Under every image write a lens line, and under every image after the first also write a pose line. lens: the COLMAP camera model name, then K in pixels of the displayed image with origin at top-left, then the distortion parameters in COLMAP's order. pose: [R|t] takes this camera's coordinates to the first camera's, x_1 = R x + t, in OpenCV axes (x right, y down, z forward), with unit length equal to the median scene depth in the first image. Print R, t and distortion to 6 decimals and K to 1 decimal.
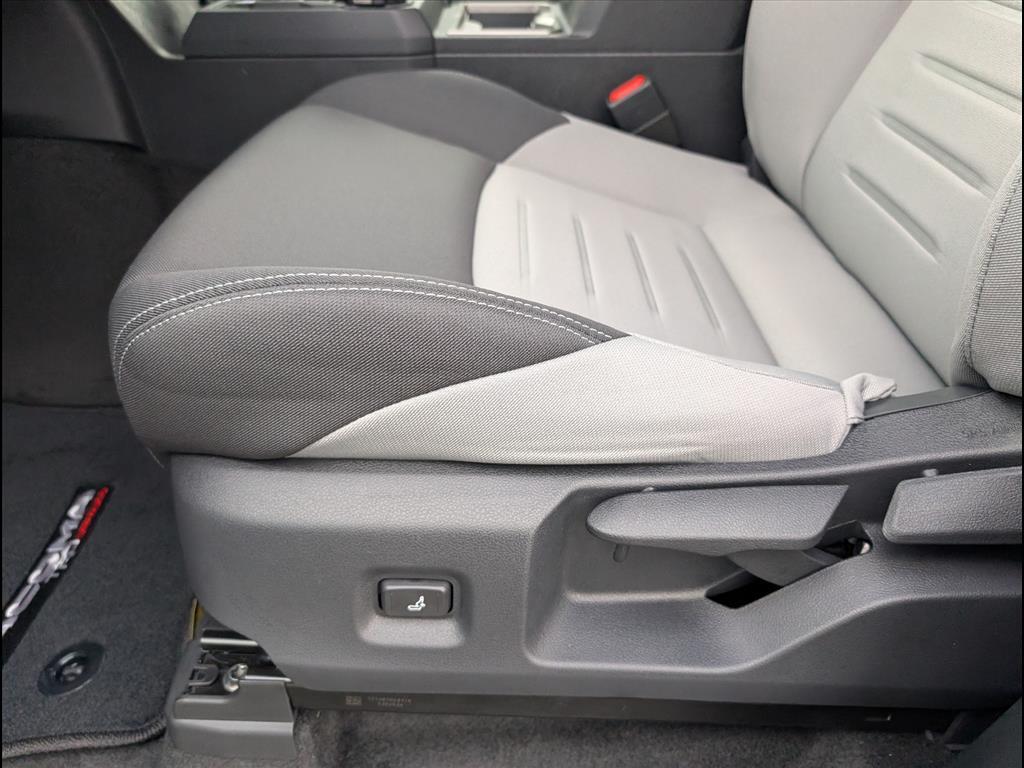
lens RADIAL K [[780.0, 0, 511.6], [0, 780.0, 406.1], [0, 0, 1]] dist [-0.006386, -0.003730]
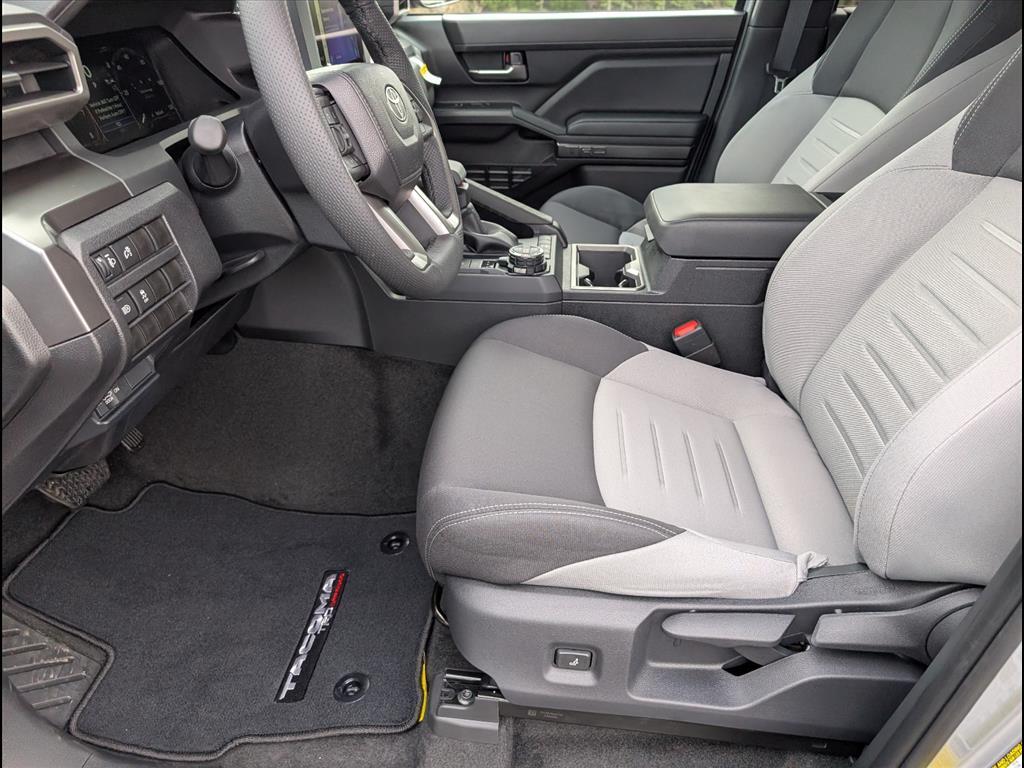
lens RADIAL K [[753.5, 0, 518.3], [0, 753.5, 386.9], [0, 0, 1]] dist [0.027702, -0.053194]
pose [[0.997035, 0.044272, -0.062933, -0.155330], [-0.050729, 0.993177, -0.105005, -0.212529], [0.057855, 0.107886, 0.992478, -0.904687]]
